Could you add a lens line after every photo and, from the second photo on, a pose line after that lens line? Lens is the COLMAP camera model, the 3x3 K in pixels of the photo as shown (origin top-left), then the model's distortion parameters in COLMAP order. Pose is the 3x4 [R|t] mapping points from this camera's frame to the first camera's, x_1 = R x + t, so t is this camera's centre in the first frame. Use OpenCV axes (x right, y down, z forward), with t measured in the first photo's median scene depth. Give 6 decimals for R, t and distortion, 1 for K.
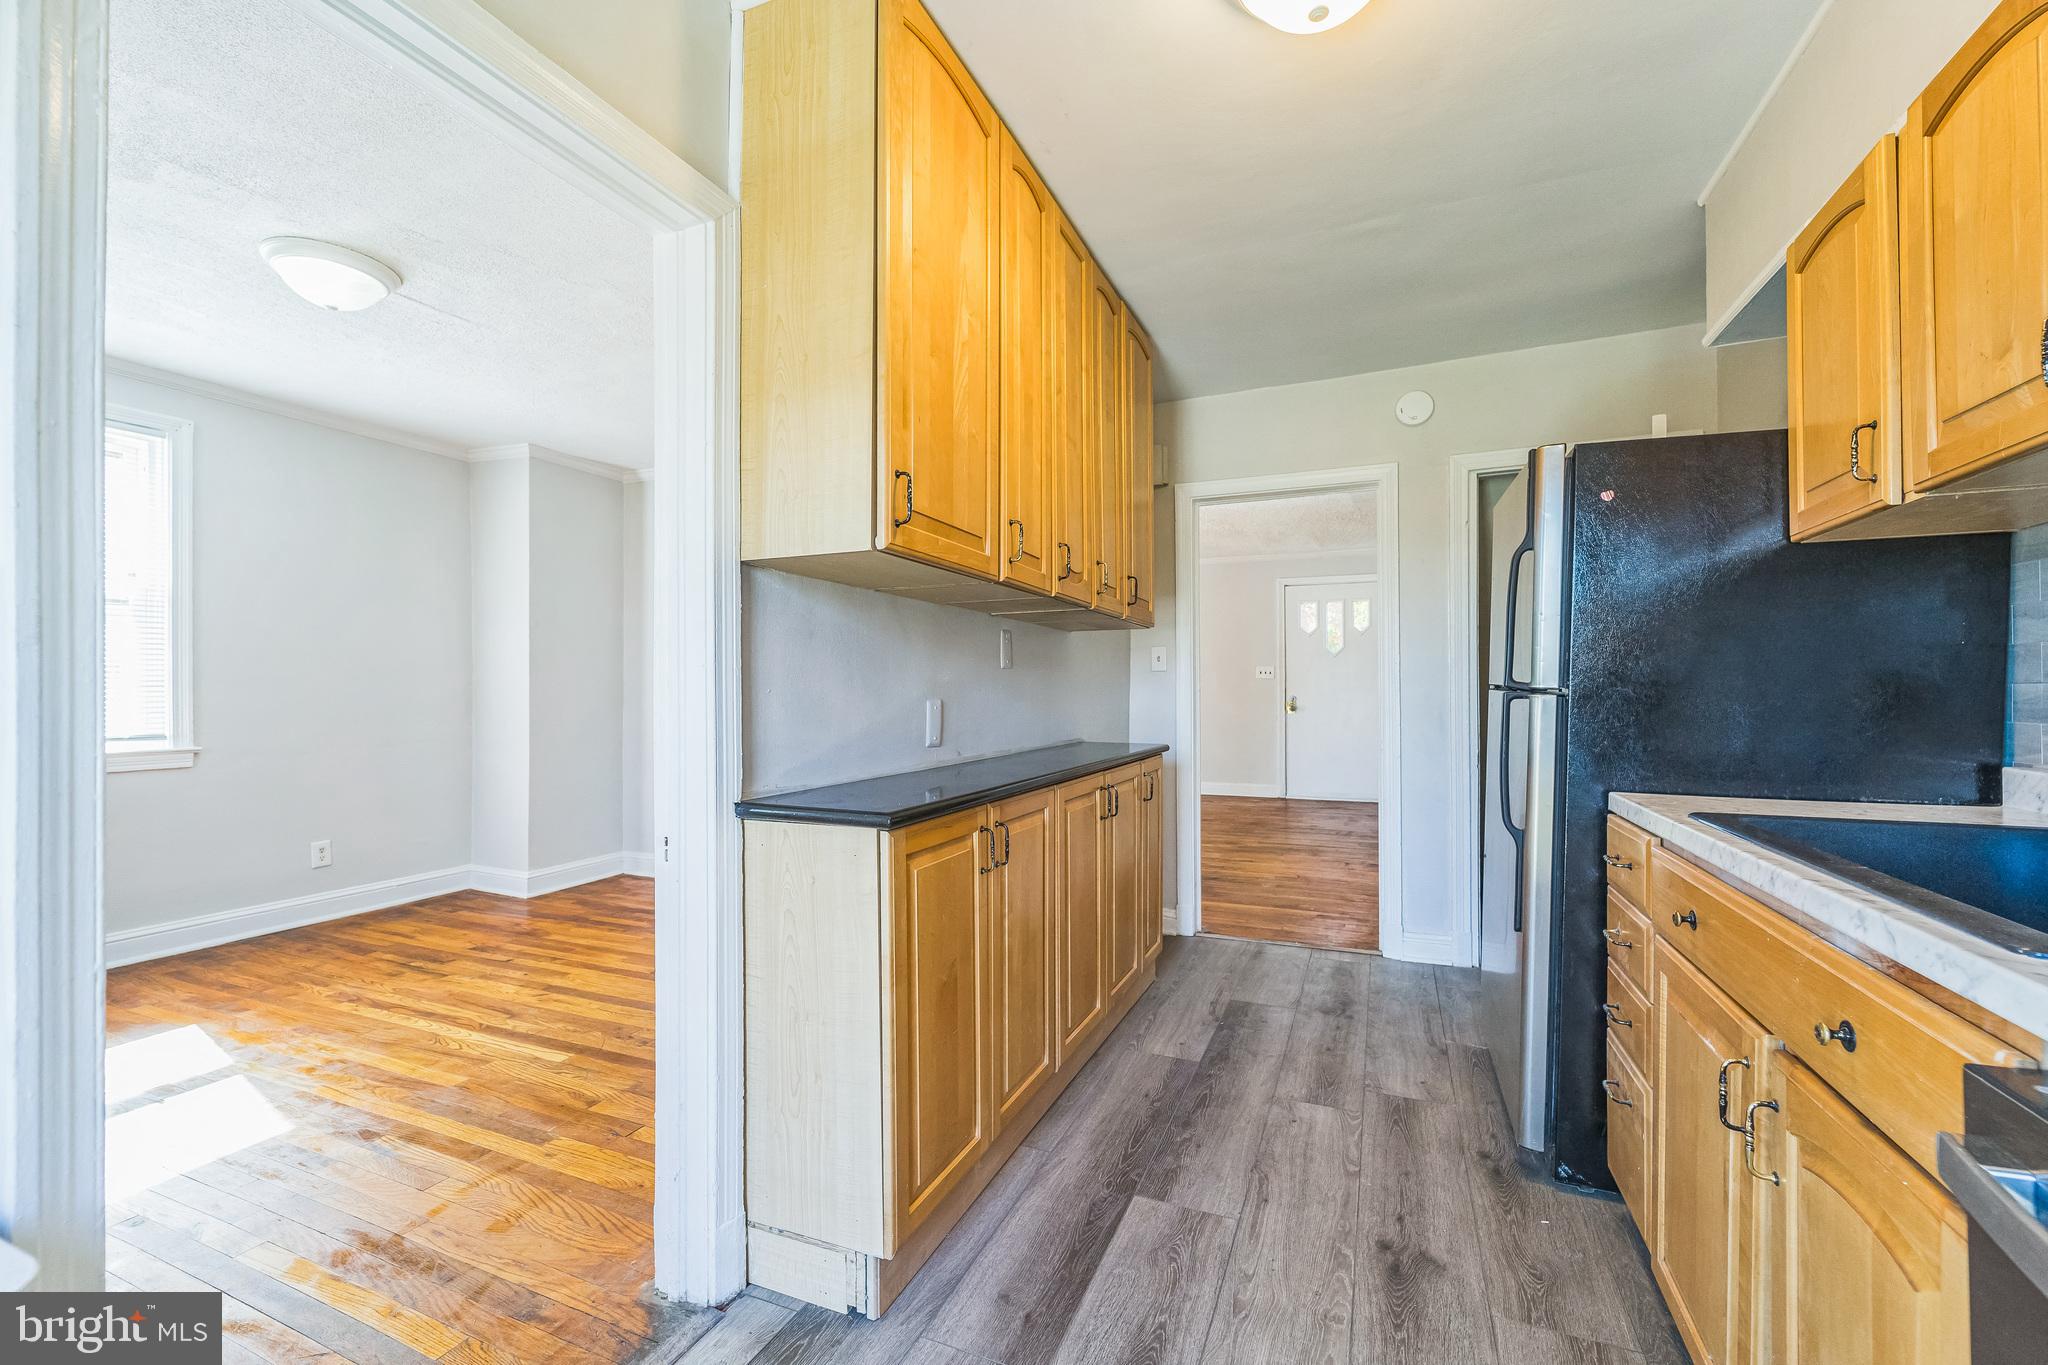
lens RADIAL K [[836.2, 0, 1024.0], [0, 836.2, 682.5], [0, 0, 1]] dist [0.013563, -0.009562]
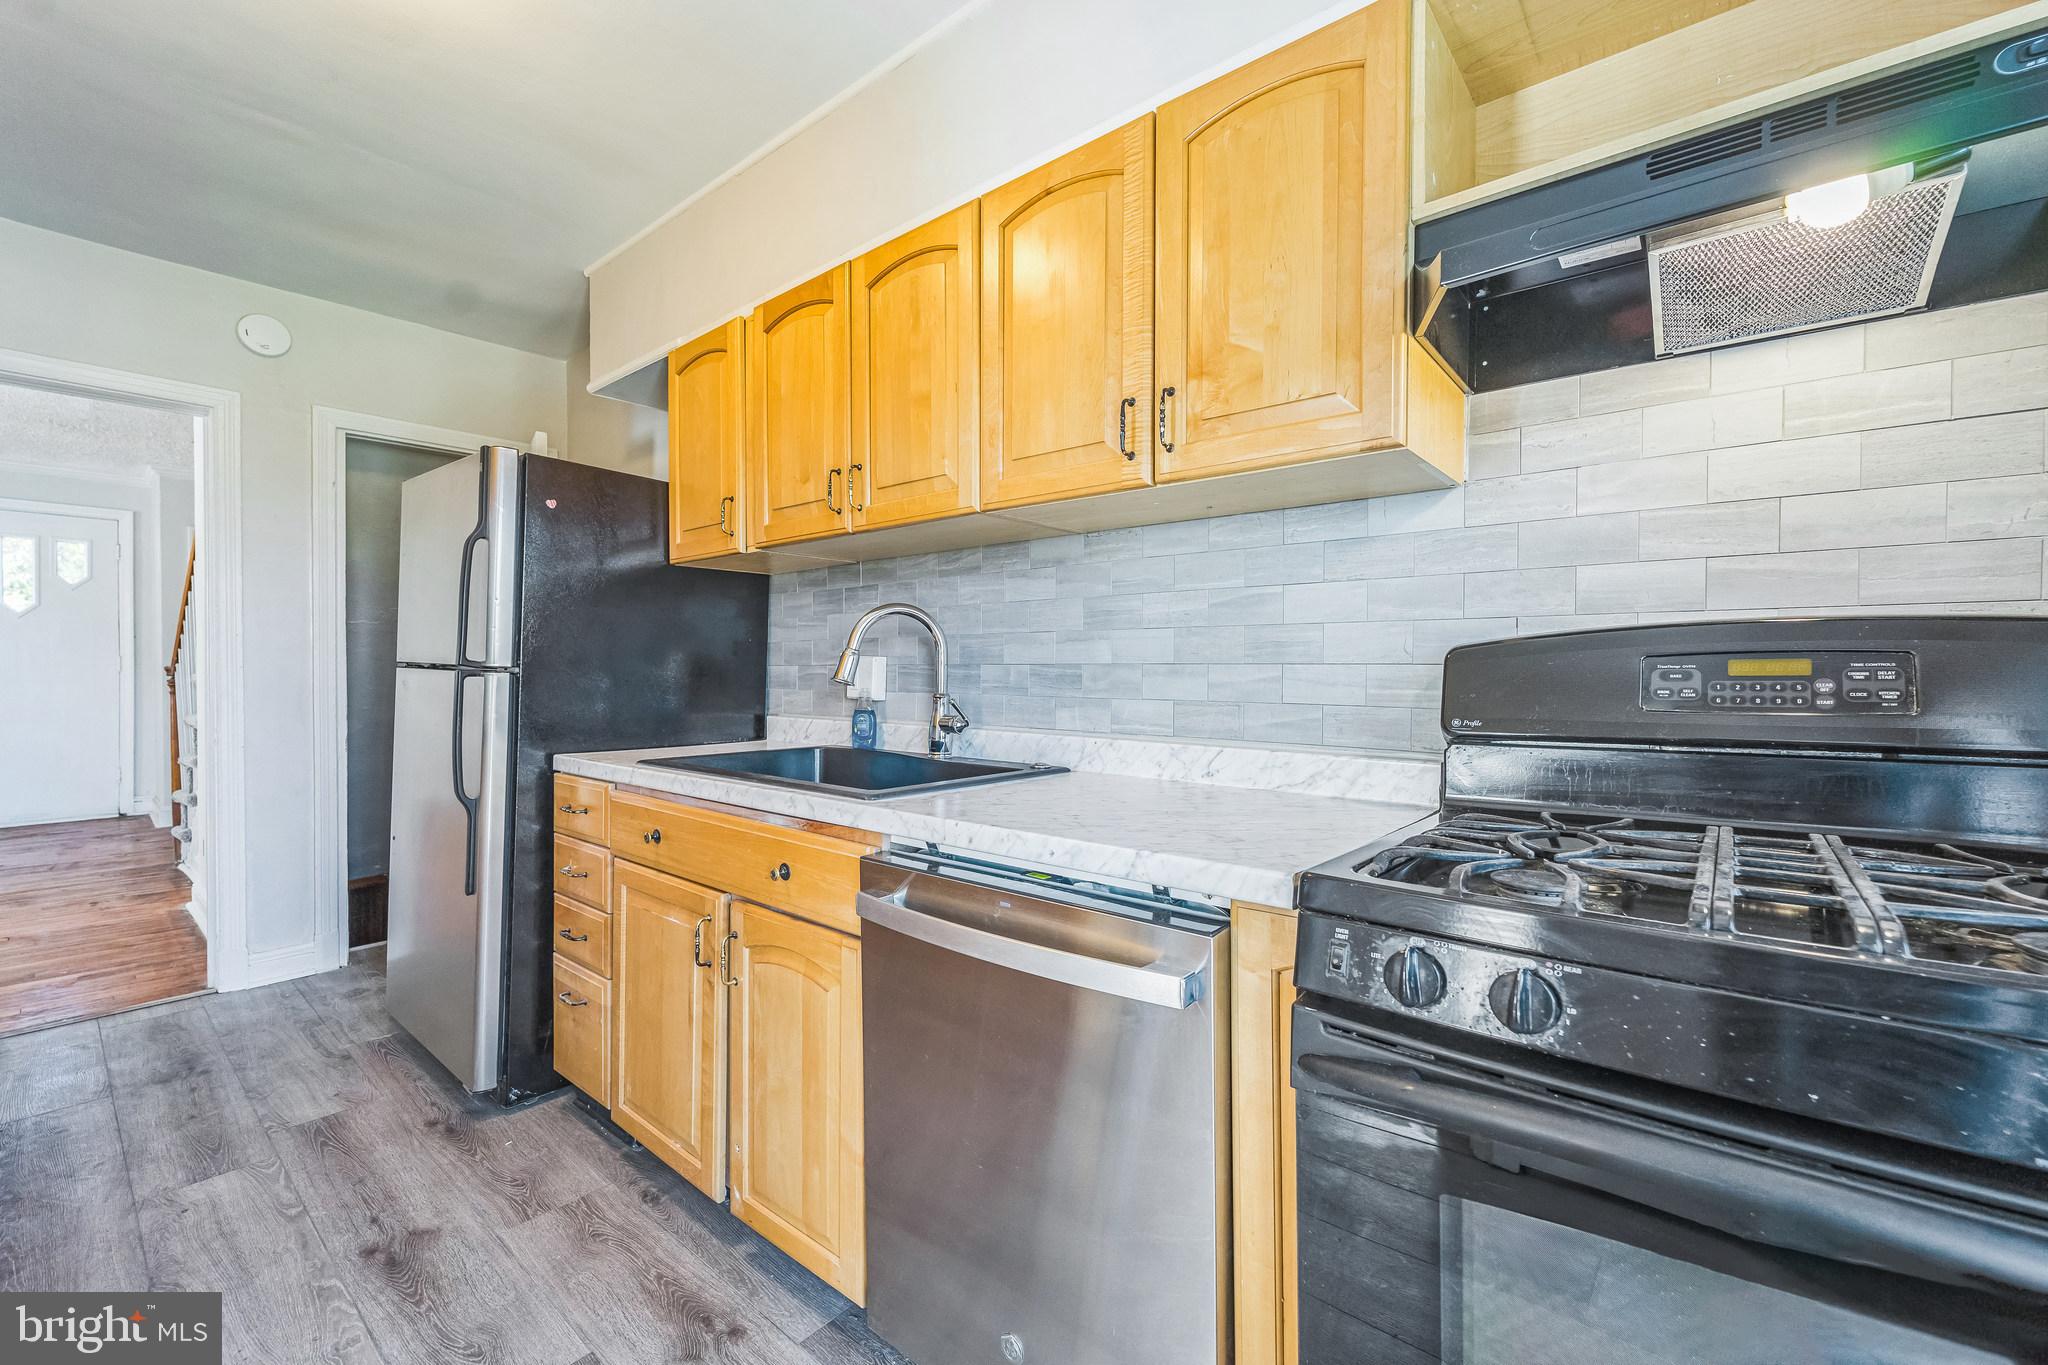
lens RADIAL K [[858.4, 0, 1030.4], [0, 858.4, 648.2], [0, 0, 1]] dist [0.000036, -0.000335]
pose [[0.287552, 0.027024, 0.957384, -0.270179], [-0.014365, 0.999611, -0.023901, -0.000566], [-0.957657, -0.006880, 0.287828, 0.007084]]
